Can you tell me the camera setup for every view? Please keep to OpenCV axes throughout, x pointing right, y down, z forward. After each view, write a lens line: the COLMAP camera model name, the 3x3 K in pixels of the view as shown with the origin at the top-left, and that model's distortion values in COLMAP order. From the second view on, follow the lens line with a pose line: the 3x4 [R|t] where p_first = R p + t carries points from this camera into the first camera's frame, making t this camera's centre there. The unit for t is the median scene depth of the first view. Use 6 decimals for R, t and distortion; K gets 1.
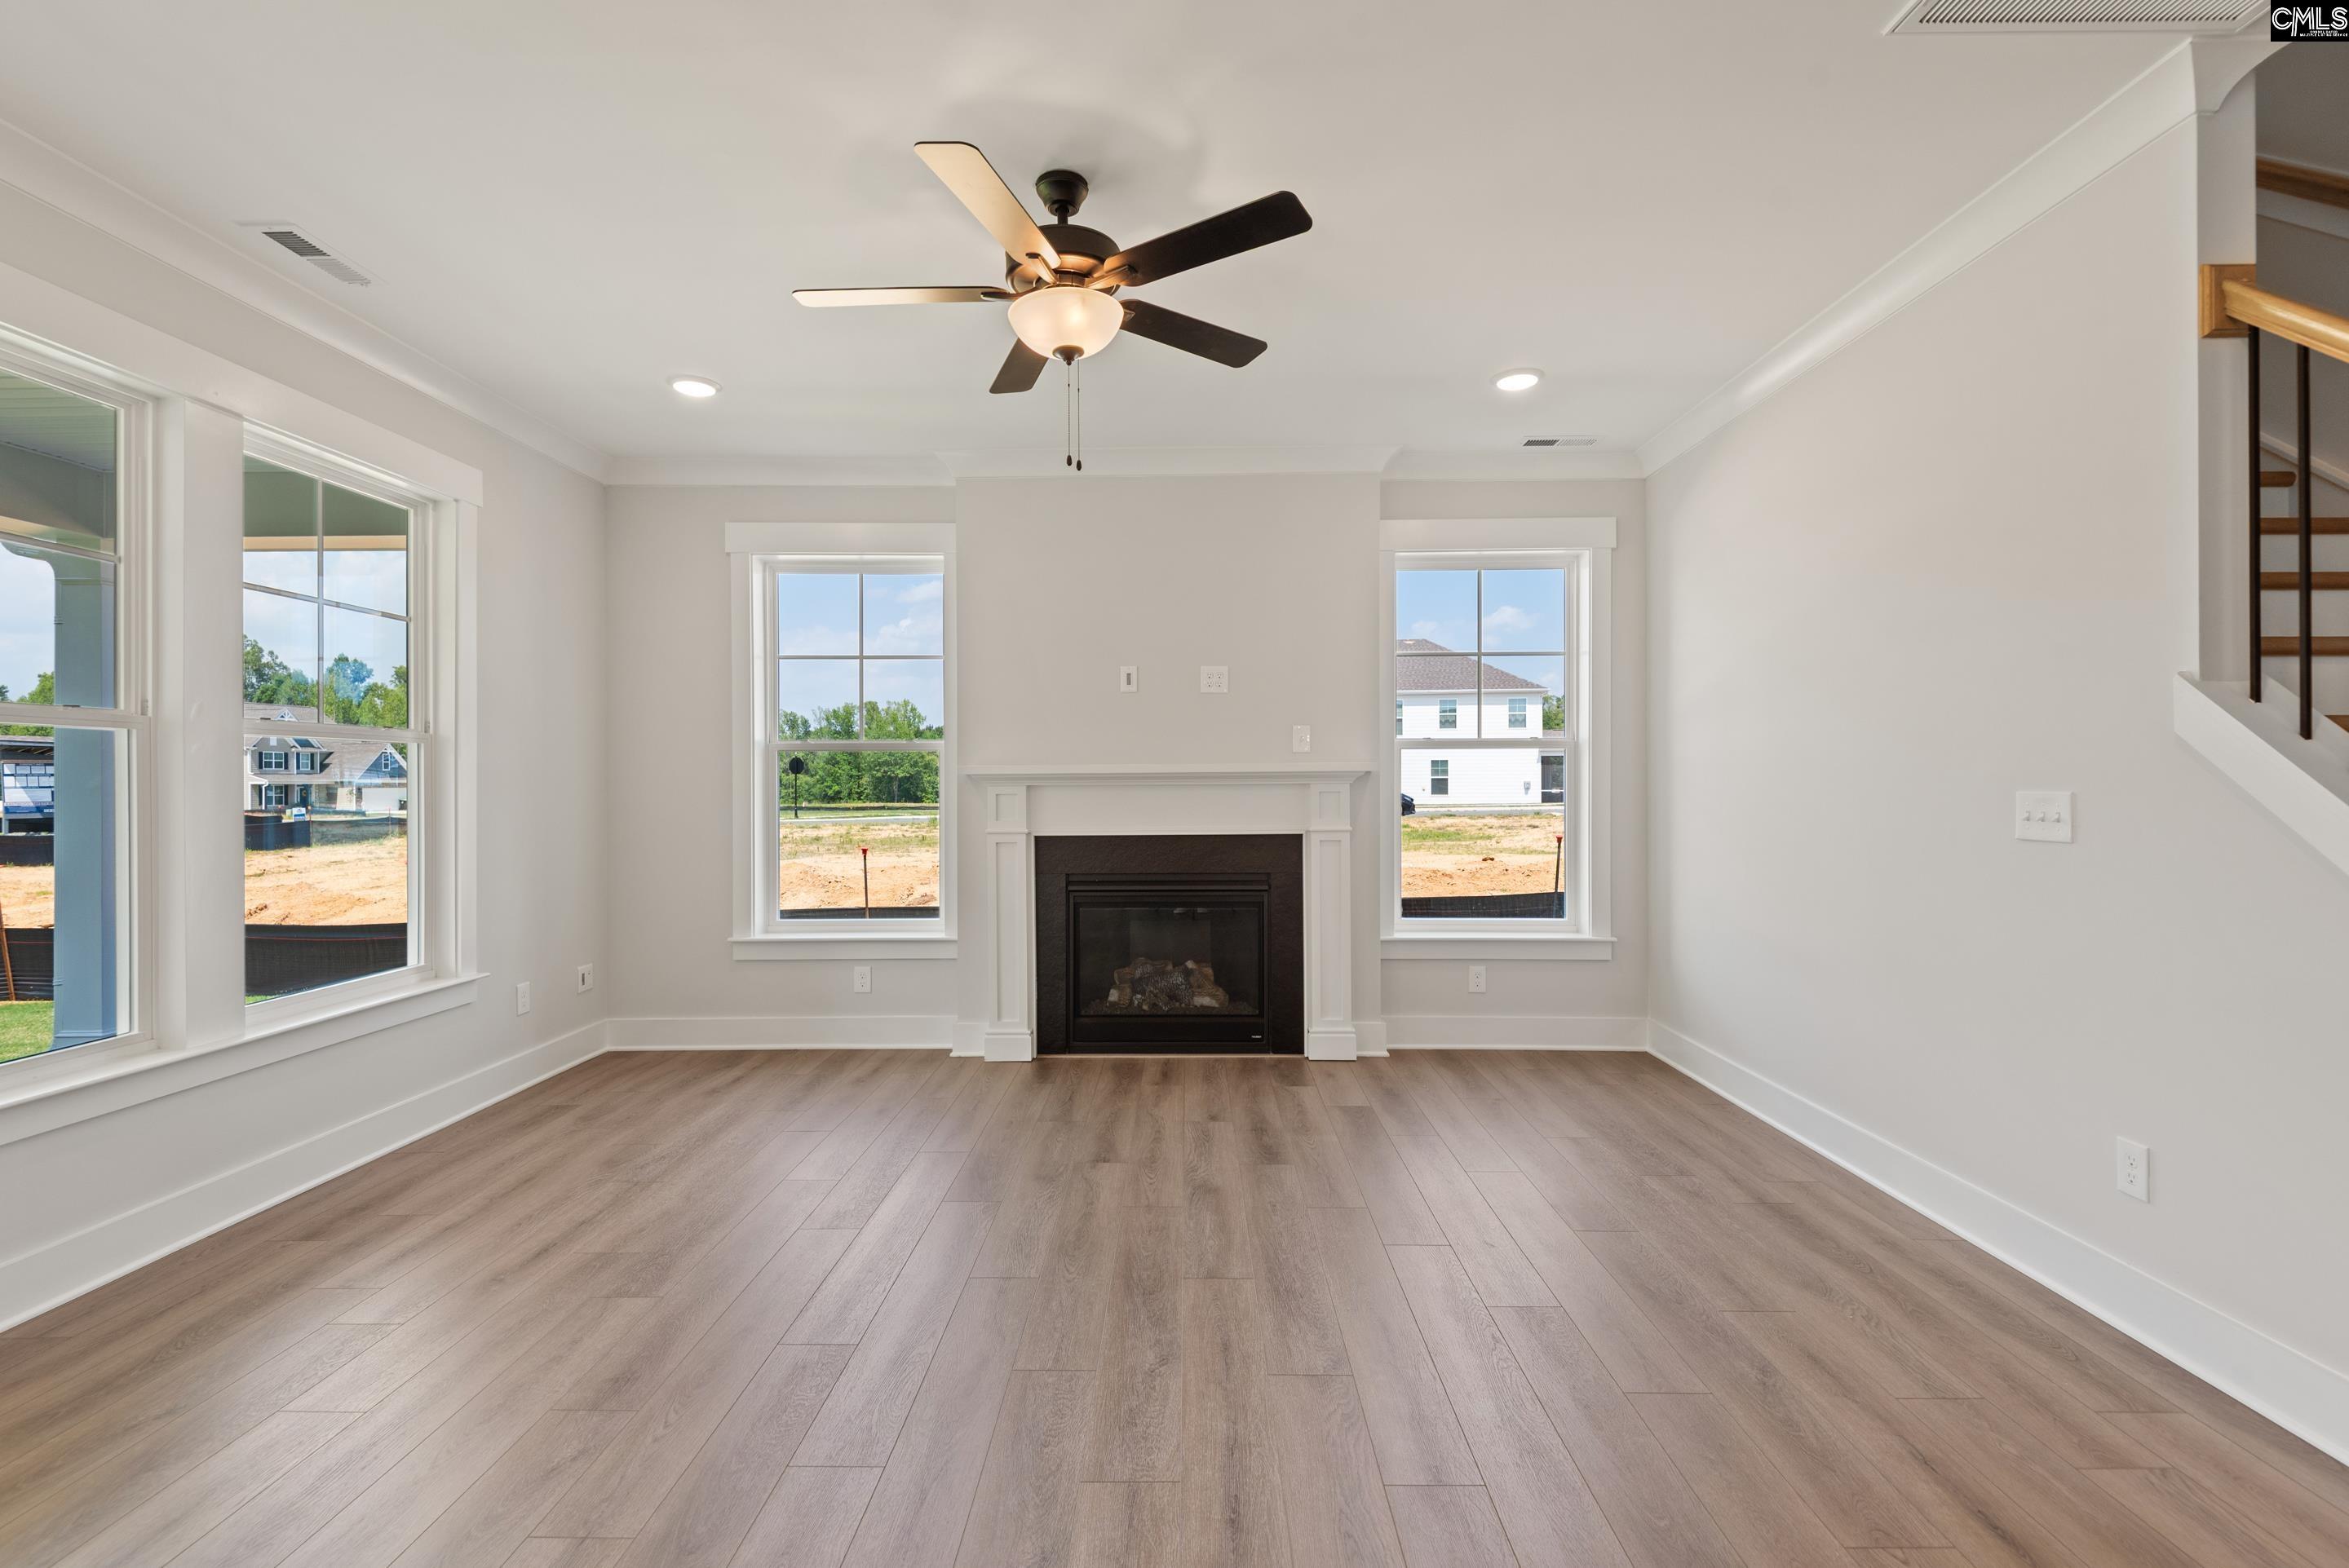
lens RADIAL K [[1048.2, 0, 1174.5], [0, 1048.2, 784.0], [0, 0, 1]] dist [0.012095, -0.009155]
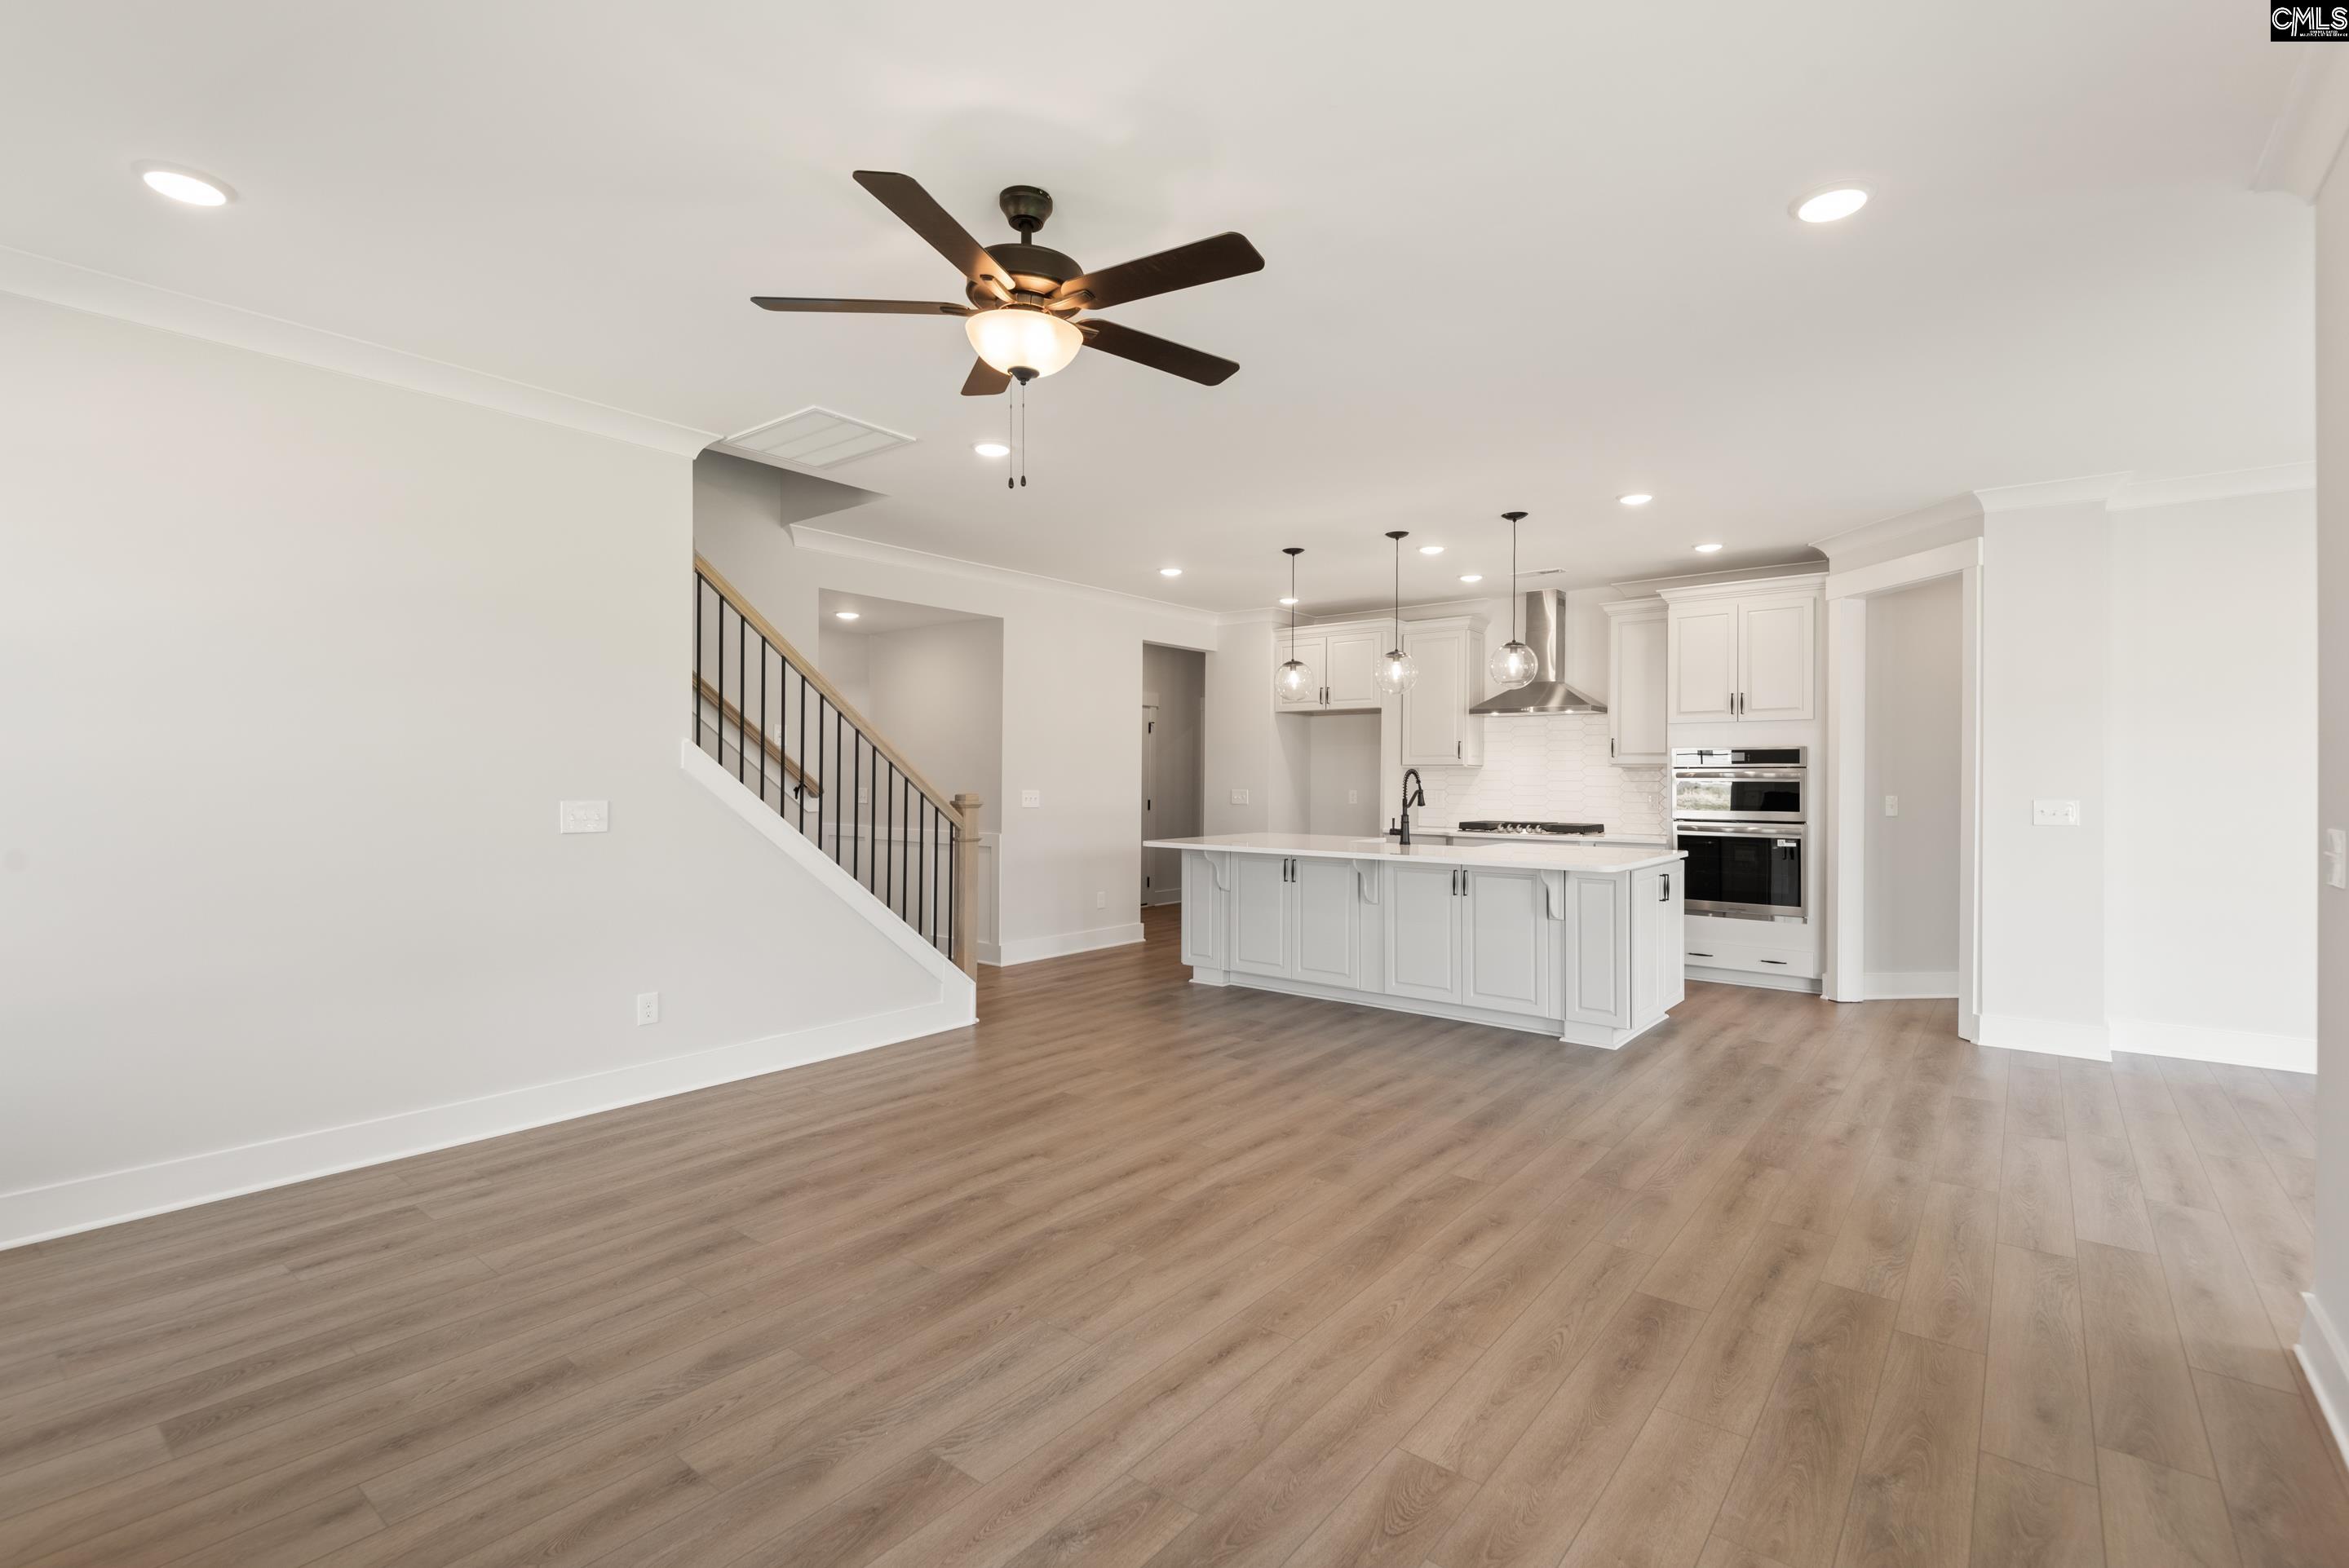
lens RADIAL K [[1048.2, 0, 1174.5], [0, 1048.2, 784.0], [0, 0, 1]] dist [0.012095, -0.009155]
pose [[-0.784669, -0.012689, 0.619785, -0.665860], [-0.011130, 0.999918, 0.006380, -0.030748], [-0.619815, -0.001892, -0.784745, 1.355201]]
